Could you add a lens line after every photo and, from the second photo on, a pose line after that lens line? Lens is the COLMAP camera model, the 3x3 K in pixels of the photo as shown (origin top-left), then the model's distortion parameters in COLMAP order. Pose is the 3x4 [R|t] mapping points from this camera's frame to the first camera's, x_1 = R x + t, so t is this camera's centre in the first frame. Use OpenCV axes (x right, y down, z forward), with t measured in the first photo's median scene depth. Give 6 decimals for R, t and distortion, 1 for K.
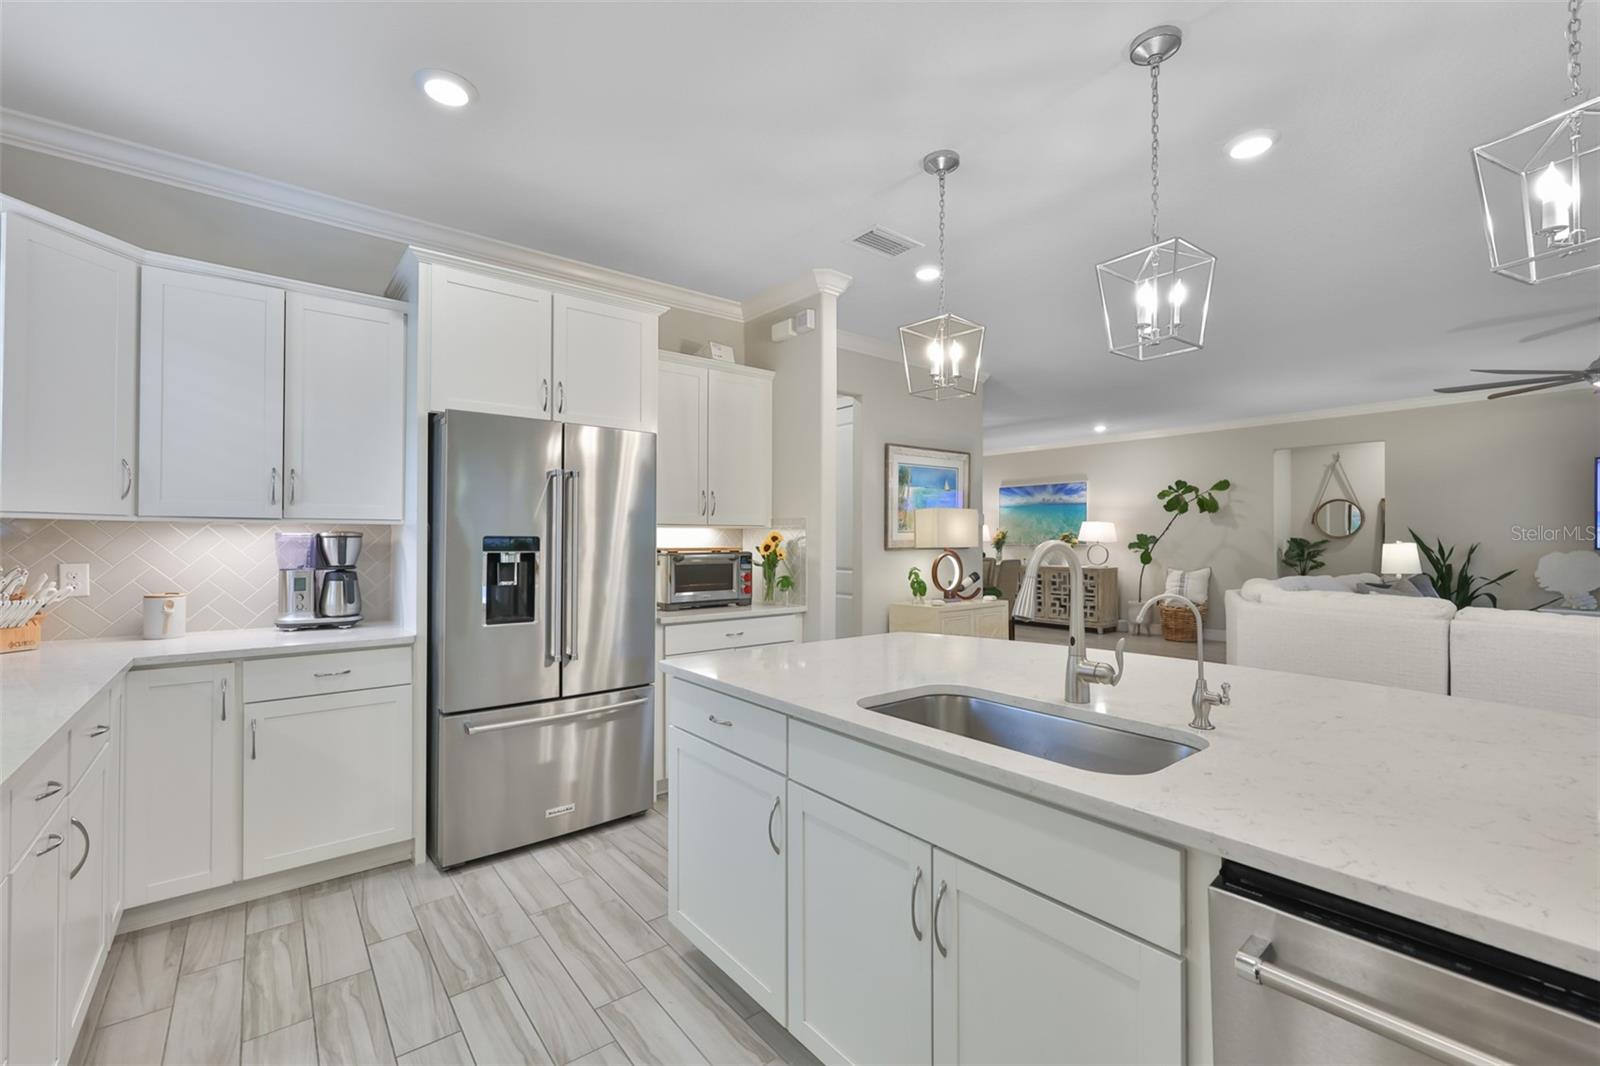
lens RADIAL K [[675.9, 0, 797.7], [0, 675.9, 531.6], [0, 0, 1]] dist [-0.001173, -0.000451]
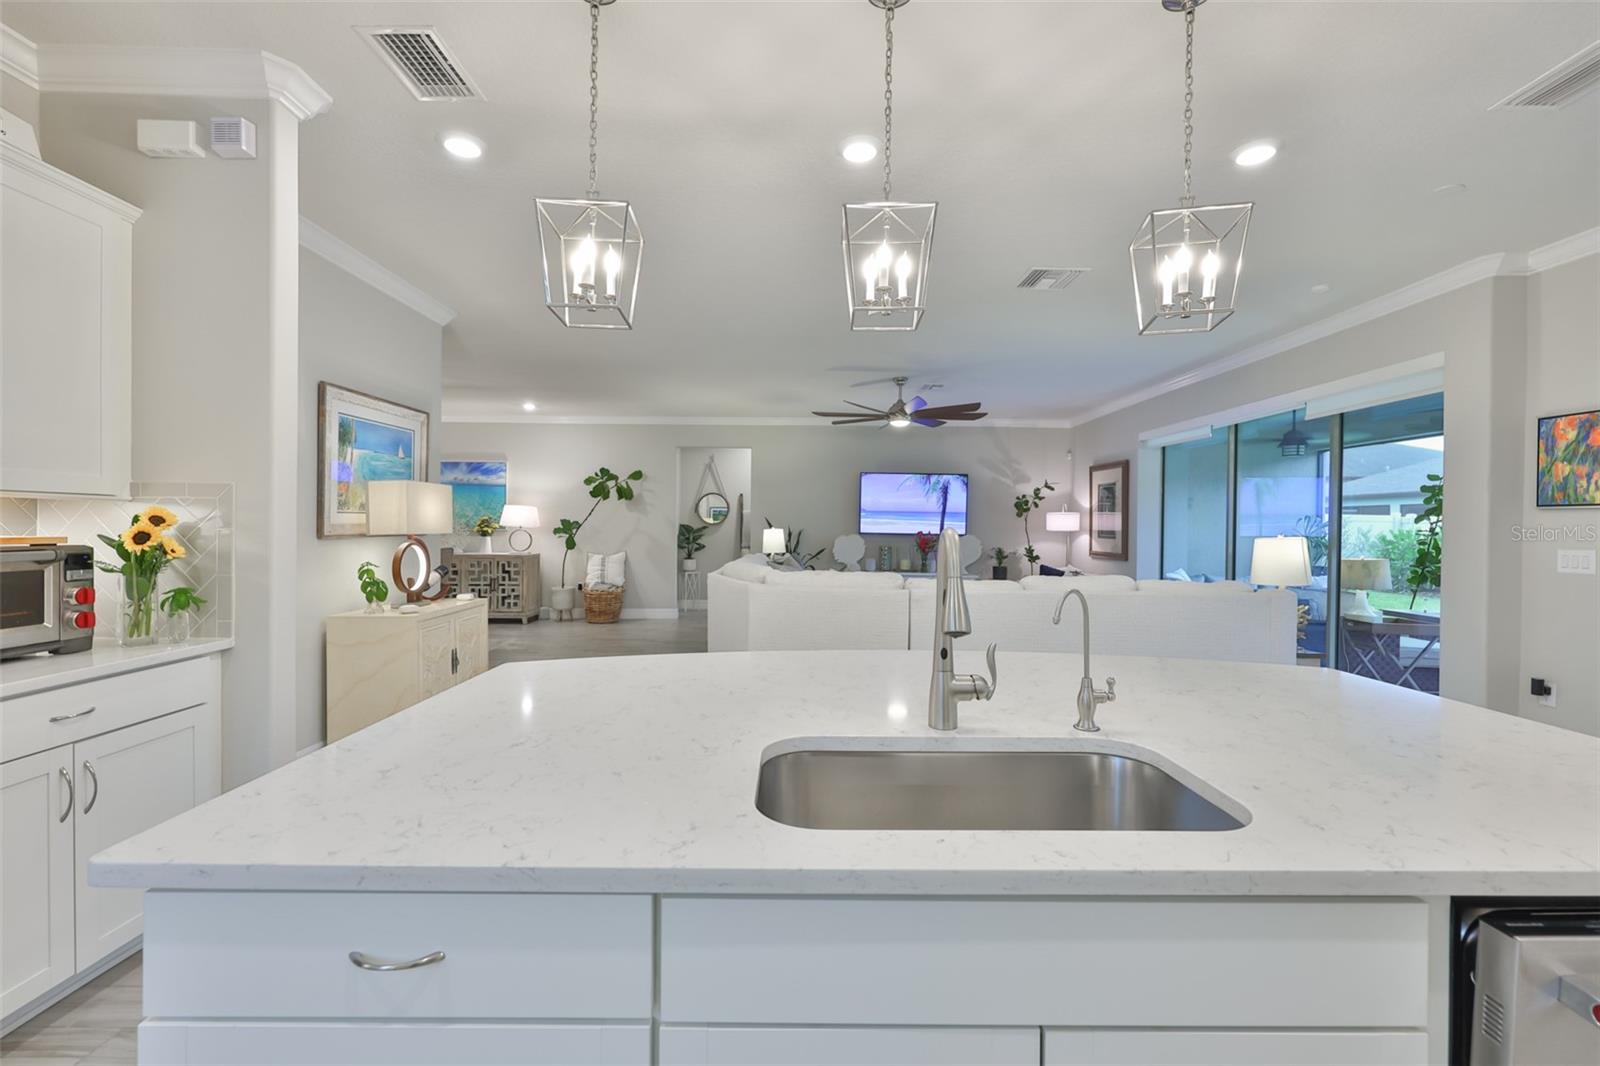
lens RADIAL K [[675.9, 0, 797.7], [0, 675.9, 531.6], [0, 0, 1]] dist [-0.001173, -0.000451]
pose [[0.620028, -0.001916, 0.784577, -0.063841], [-0.015907, 0.999761, 0.015012, 0.001539], [-0.784418, -0.021788, 0.619850, 0.123529]]
